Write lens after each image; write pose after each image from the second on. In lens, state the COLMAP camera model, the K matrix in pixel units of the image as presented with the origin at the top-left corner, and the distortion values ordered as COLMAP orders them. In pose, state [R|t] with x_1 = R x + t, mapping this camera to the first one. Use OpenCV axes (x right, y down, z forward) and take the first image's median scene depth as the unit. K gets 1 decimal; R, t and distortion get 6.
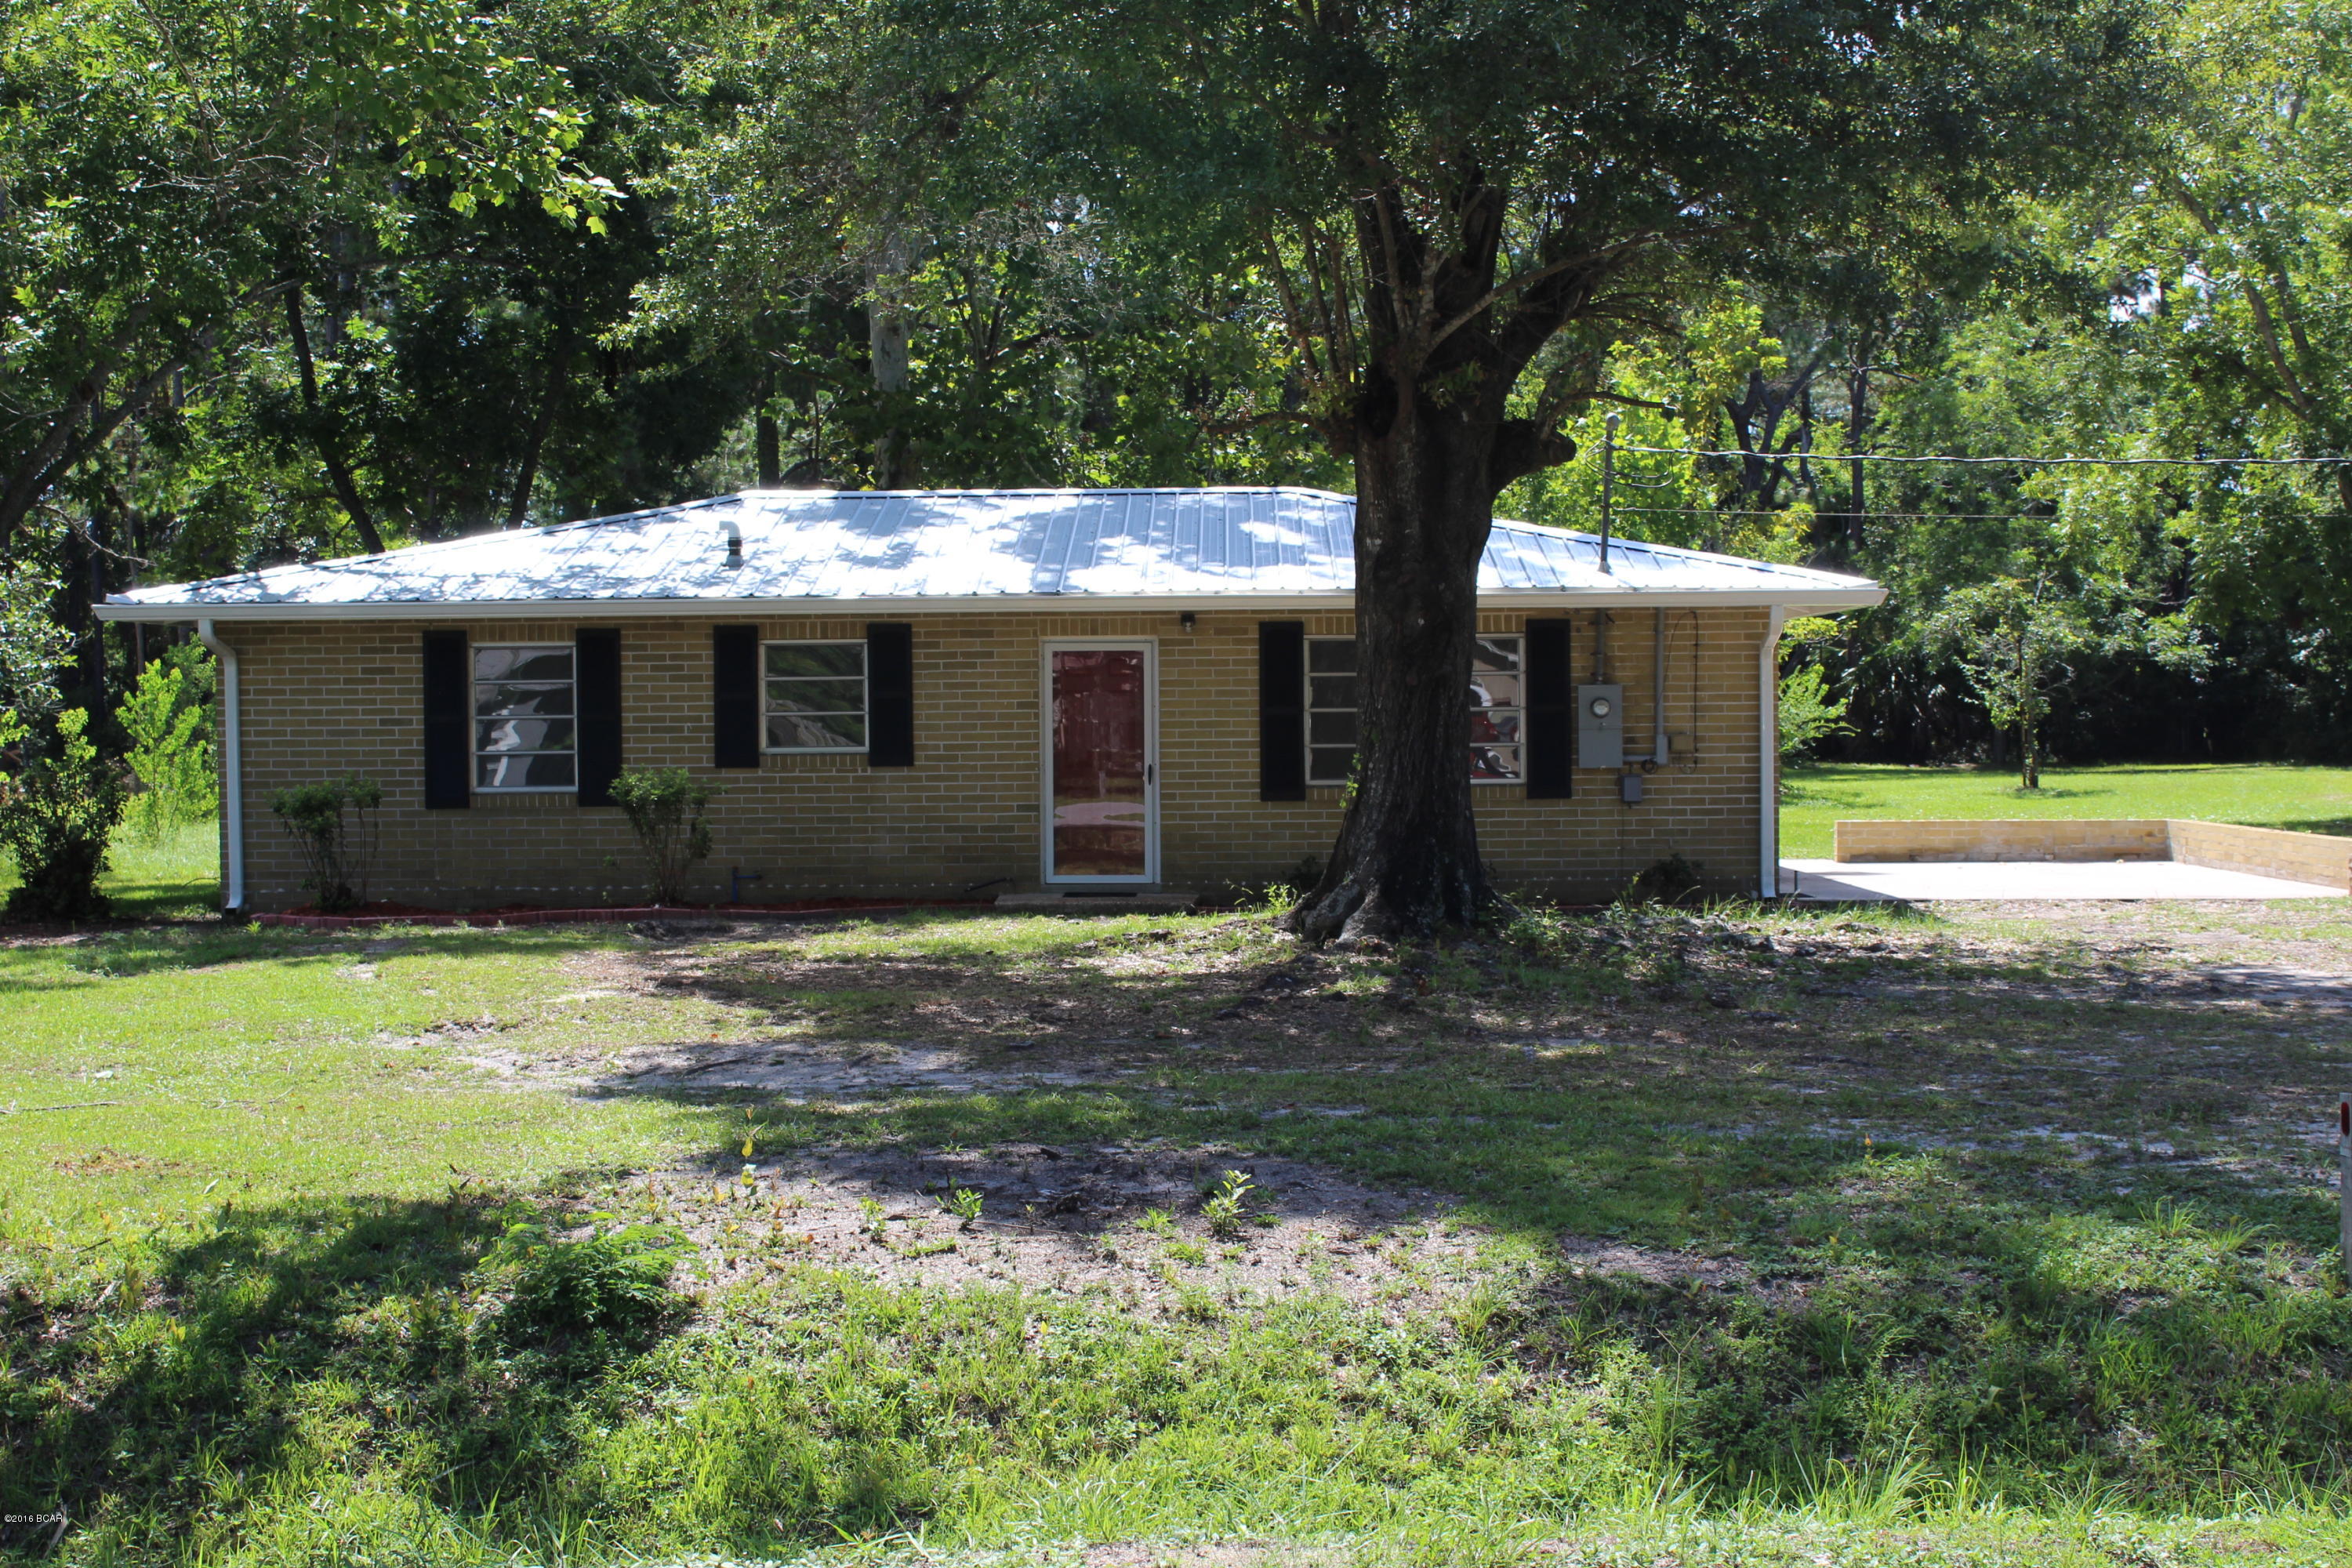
lens RADIAL K [[3600.0, 0, 1176.0], [0, 3600.0, 784.0], [0, 0, 1]] dist [-0.019496, -0.037340]
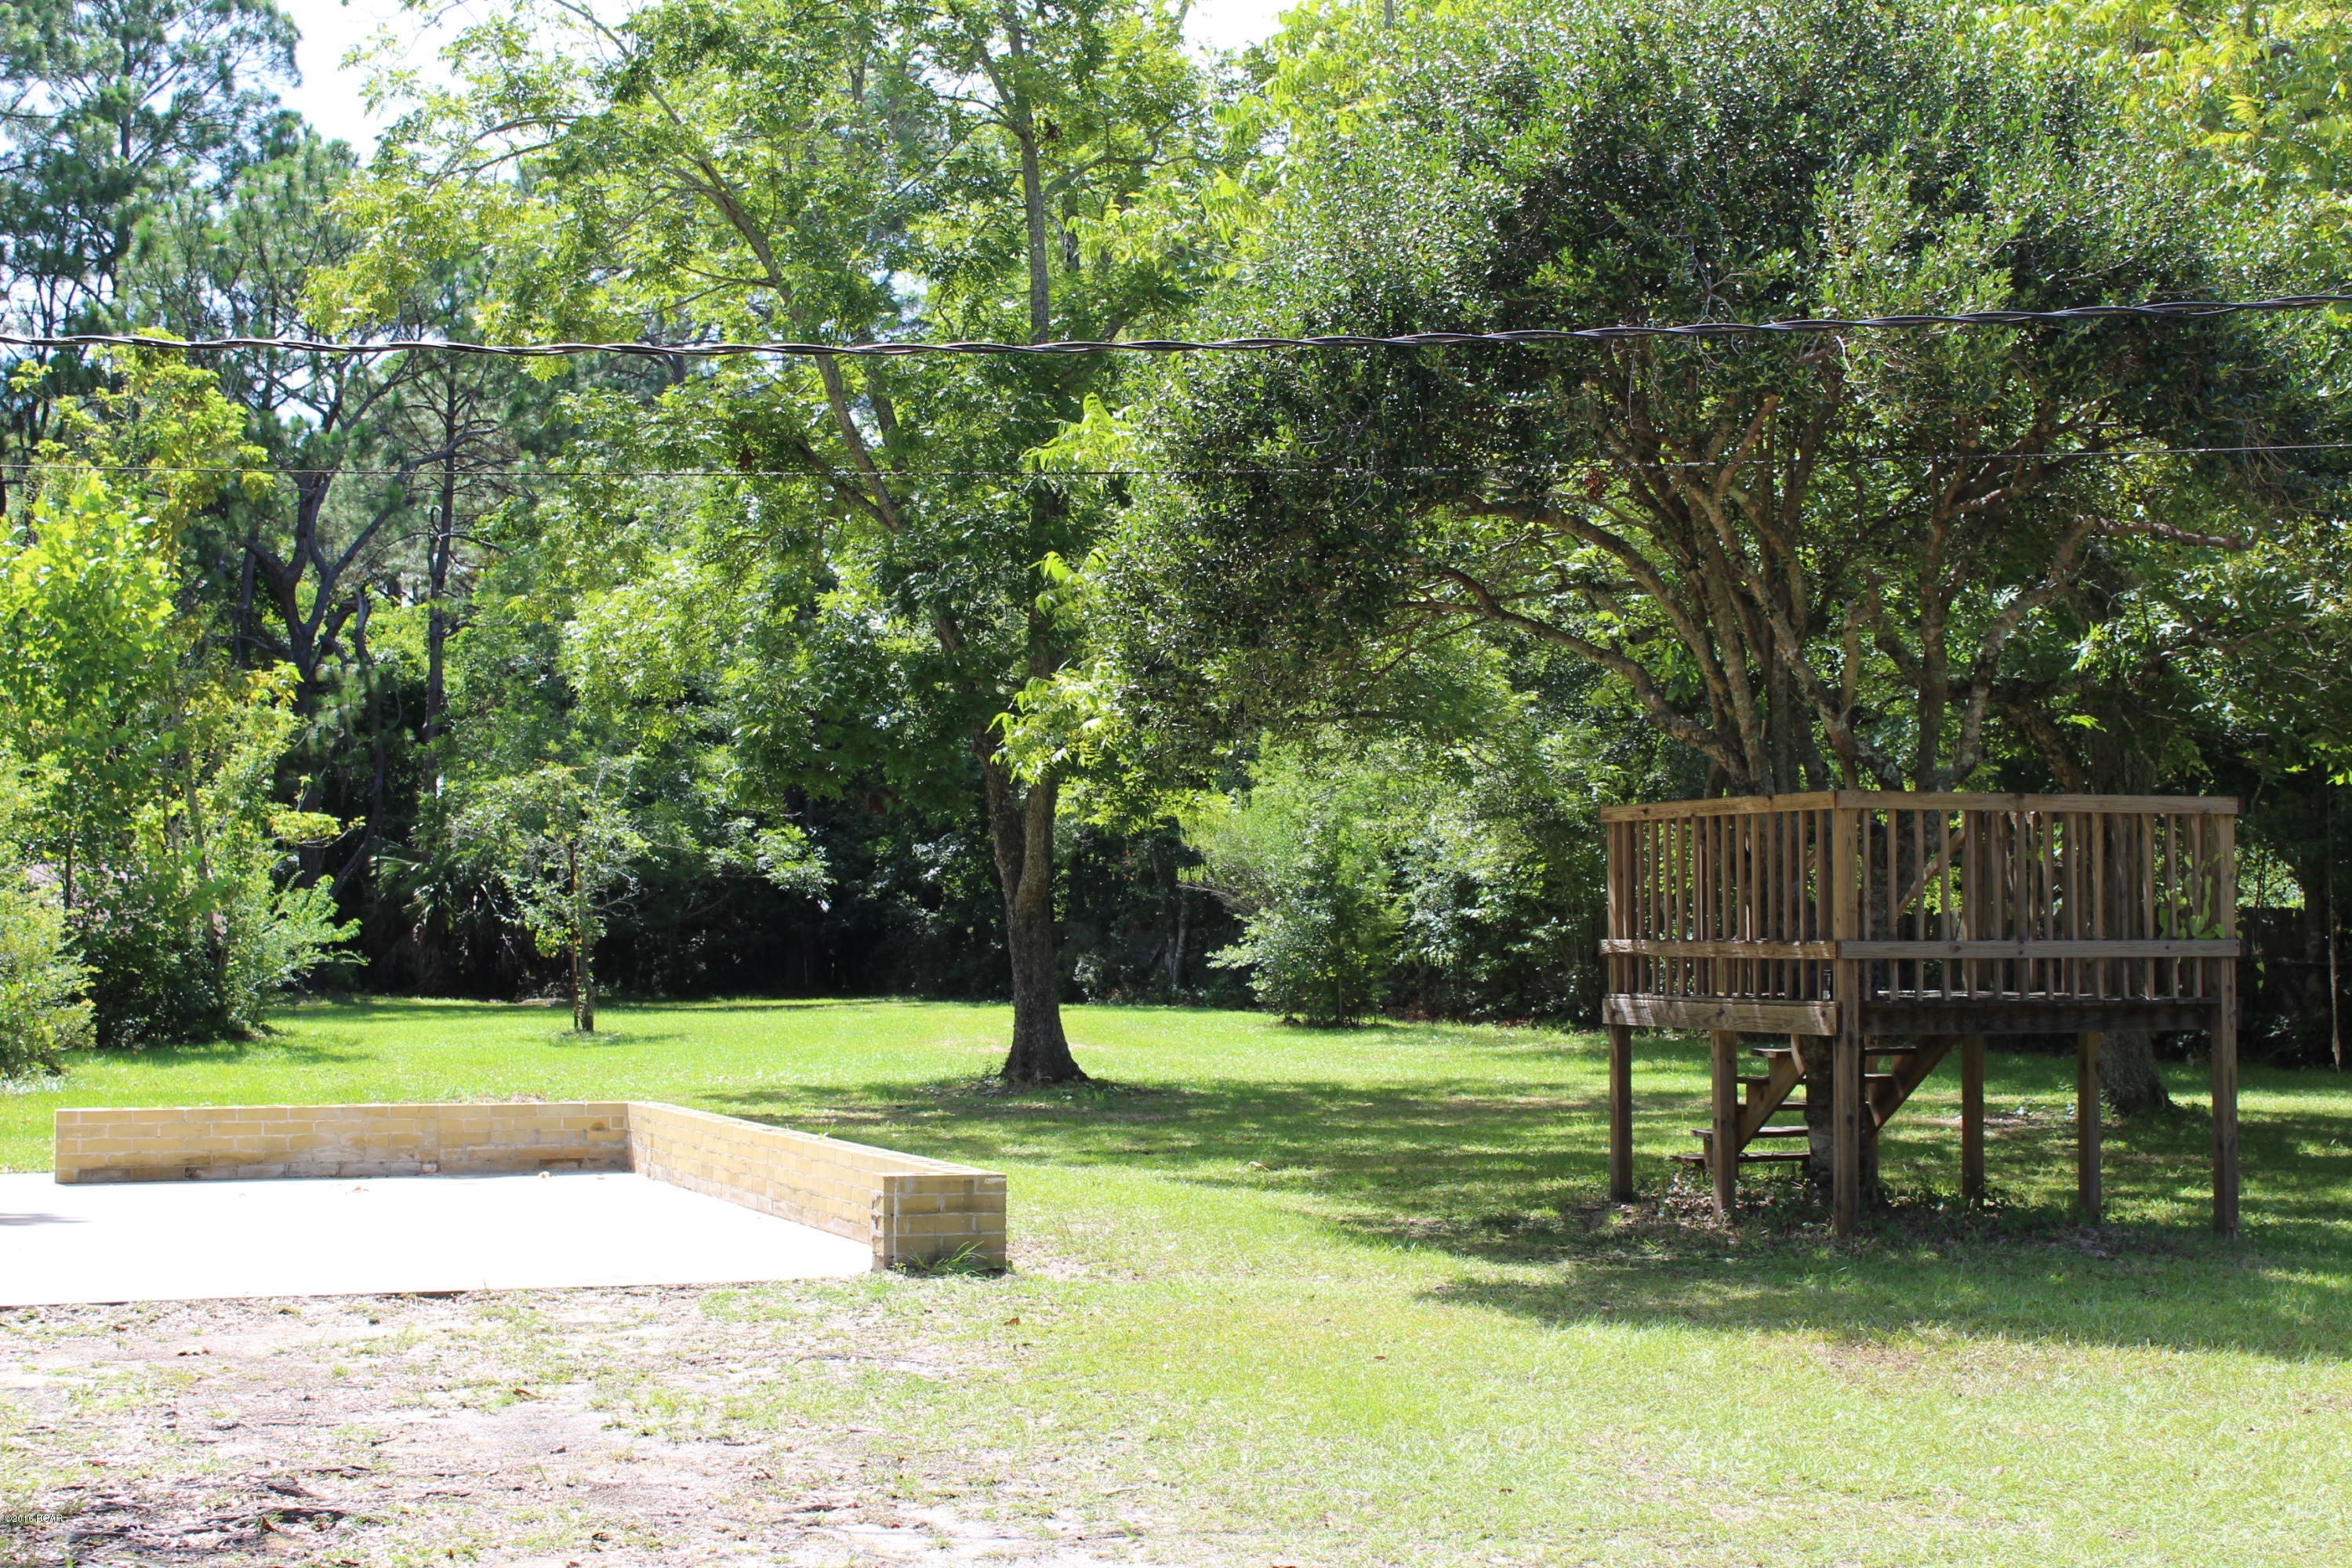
lens RADIAL K [[3600.0, 0, 1176.0], [0, 3600.0, 784.0], [0, 0, 1]] dist [-0.019496, -0.037340]
pose [[0.934966, 0.018956, 0.354231, 0.076624], [0.003790, 0.997981, -0.063407, -0.002464], [-0.354718, 0.060626, 0.933006, 0.208942]]
